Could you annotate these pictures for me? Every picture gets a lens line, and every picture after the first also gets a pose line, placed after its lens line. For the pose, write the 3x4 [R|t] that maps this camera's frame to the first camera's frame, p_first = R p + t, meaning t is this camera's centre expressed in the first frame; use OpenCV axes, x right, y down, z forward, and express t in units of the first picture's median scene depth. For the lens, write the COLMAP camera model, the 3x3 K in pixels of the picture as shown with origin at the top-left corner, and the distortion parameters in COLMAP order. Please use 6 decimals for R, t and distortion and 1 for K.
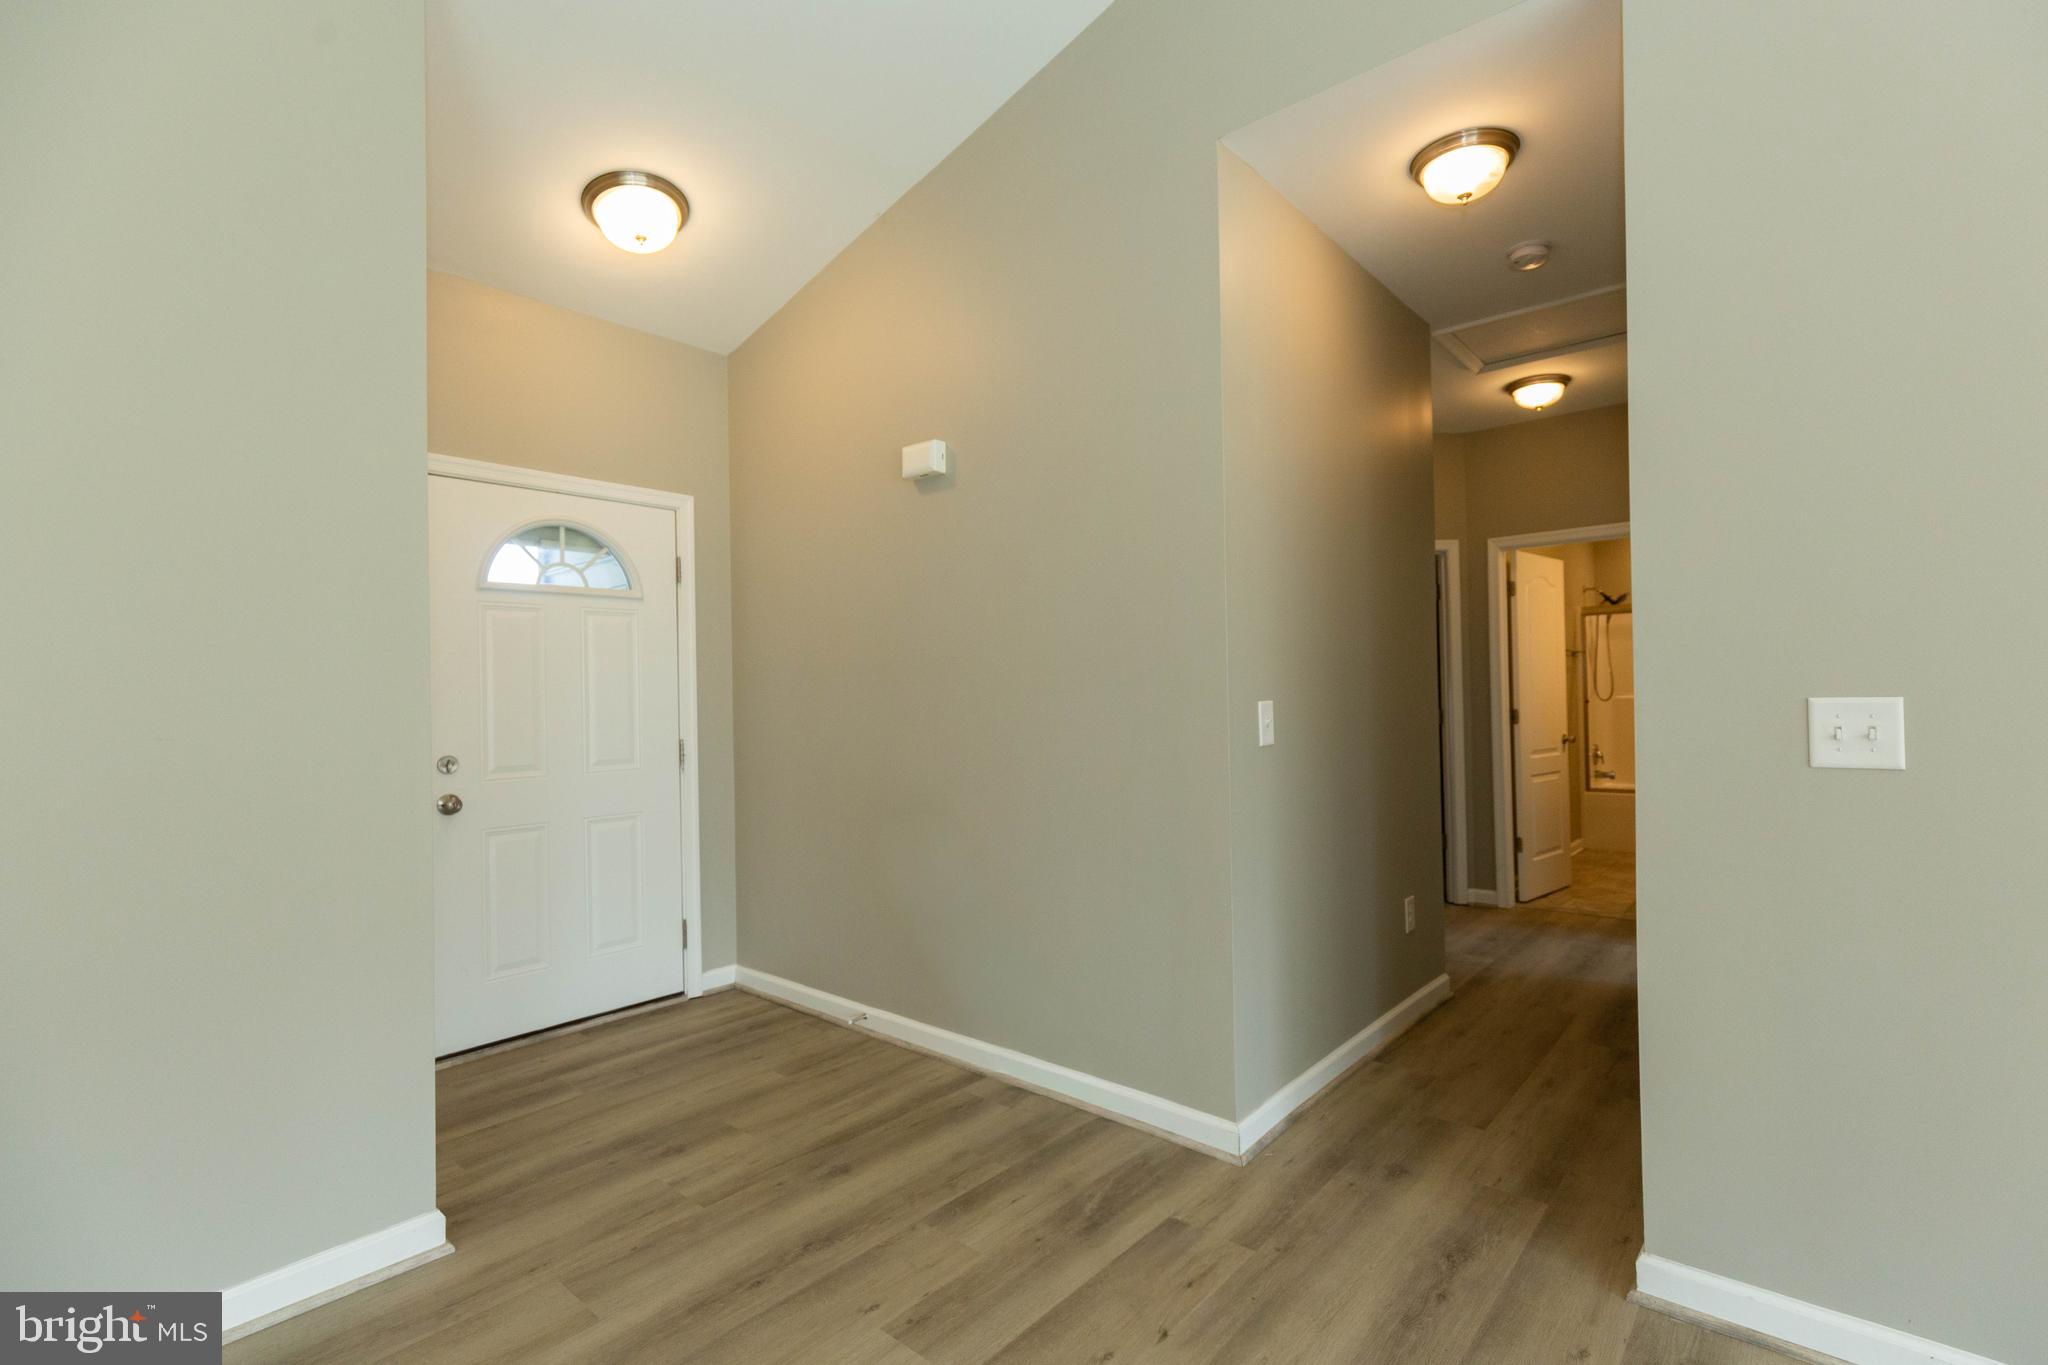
lens RADIAL K [[927.5, 0, 1053.5], [0, 927.5, 686.2], [0, 0, 1]] dist [0.001420, 0.000219]
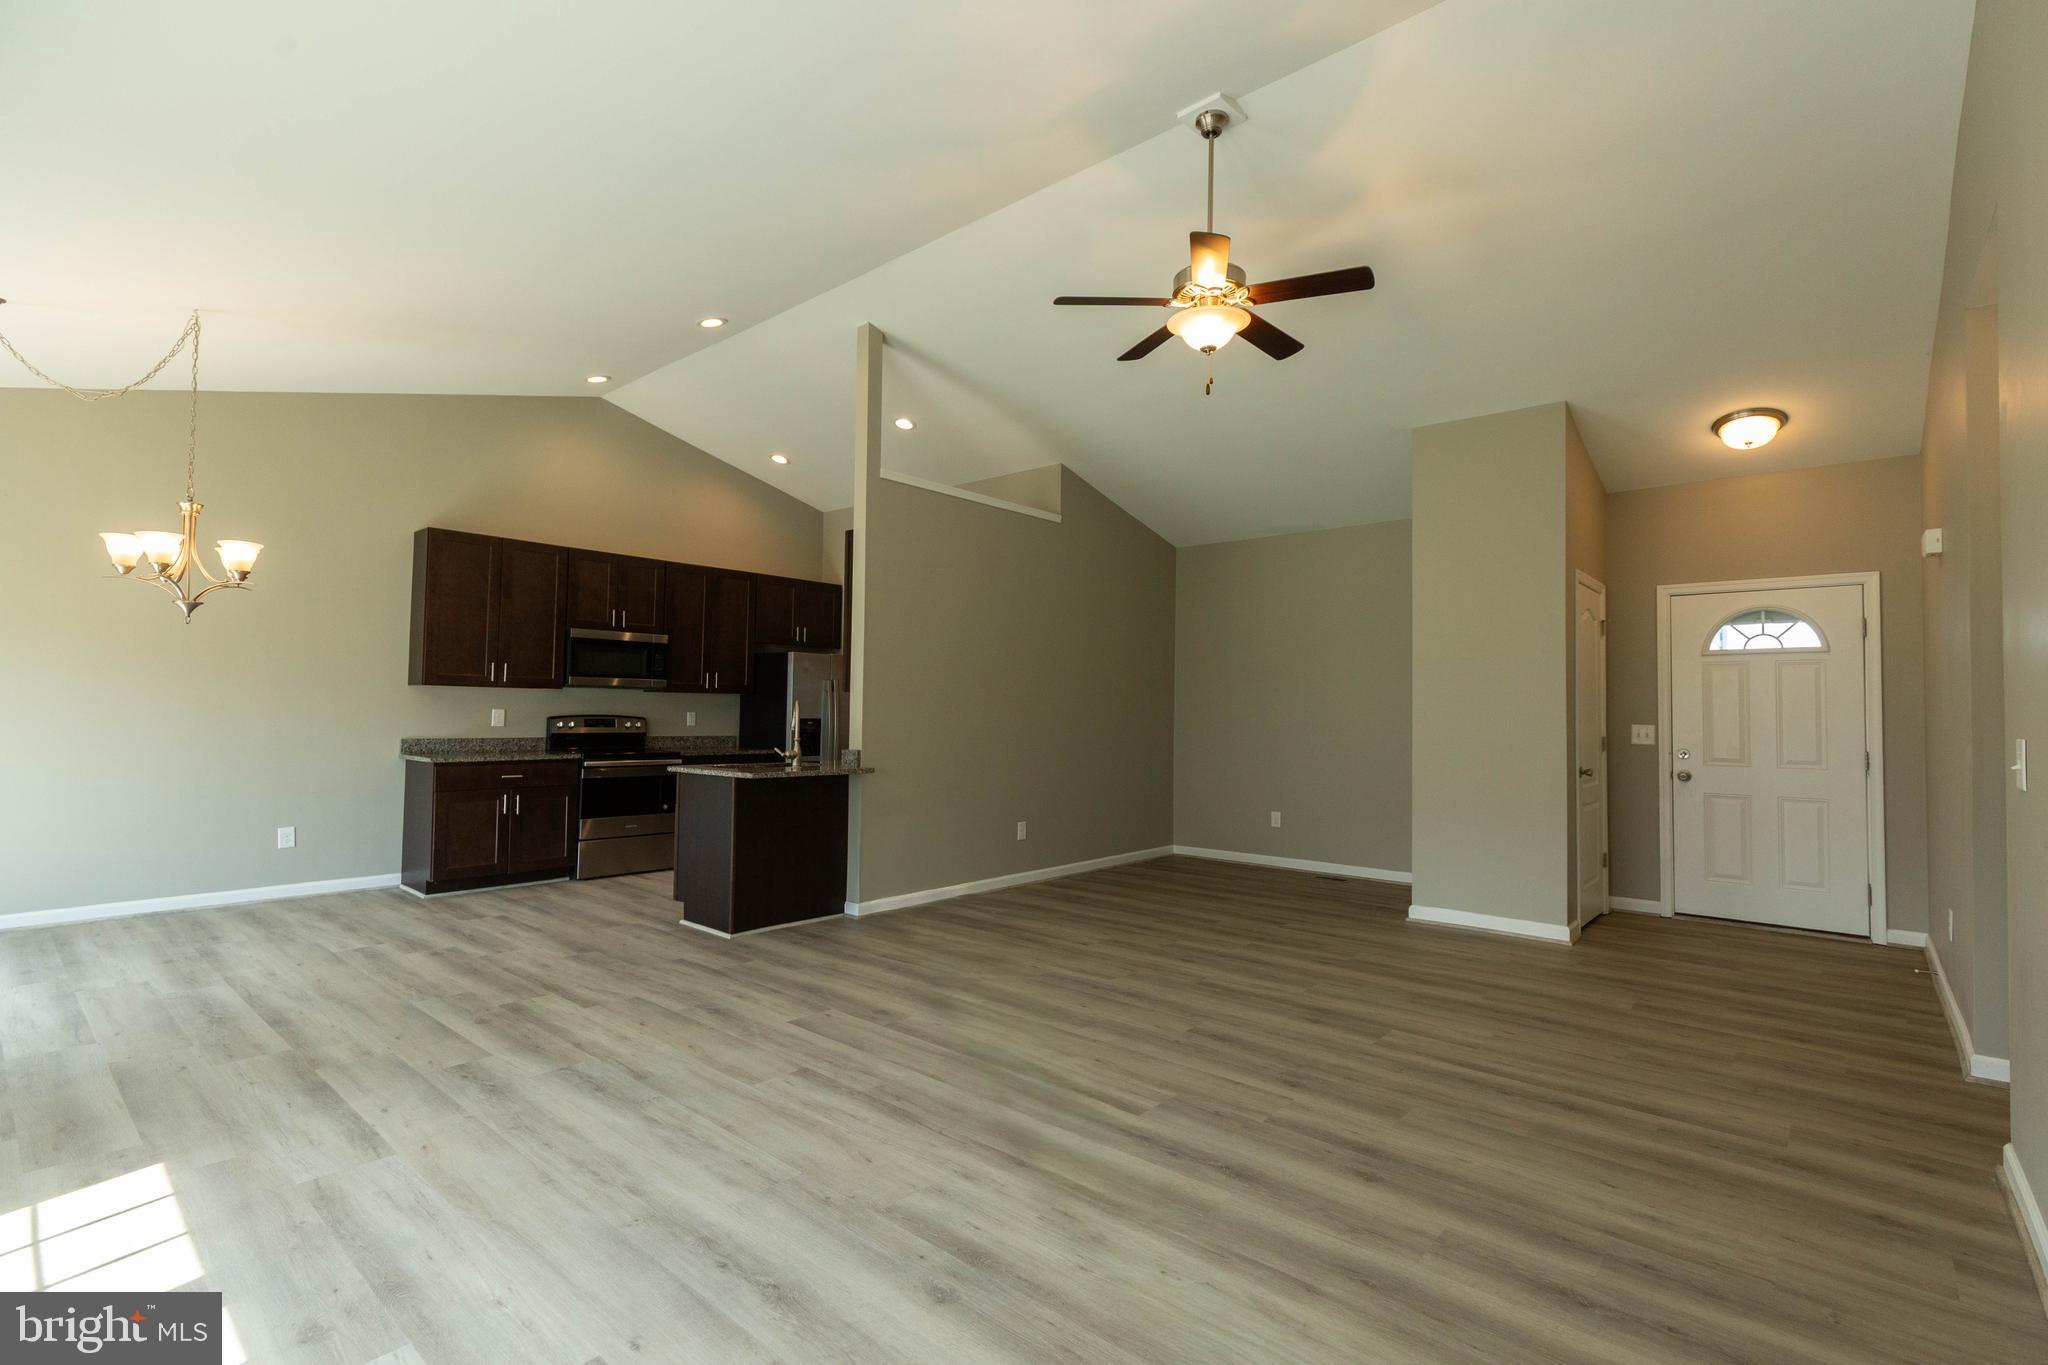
lens RADIAL K [[936.6, 0, 1024.0], [0, 936.6, 682.5], [0, 0, 1]] dist [0.005418, 0.000460]
pose [[-0.016596, -0.012932, -0.999779, 1.467922], [-0.002464, 0.999914, -0.012893, -0.033871], [0.999859, 0.002249, -0.016626, -0.319304]]
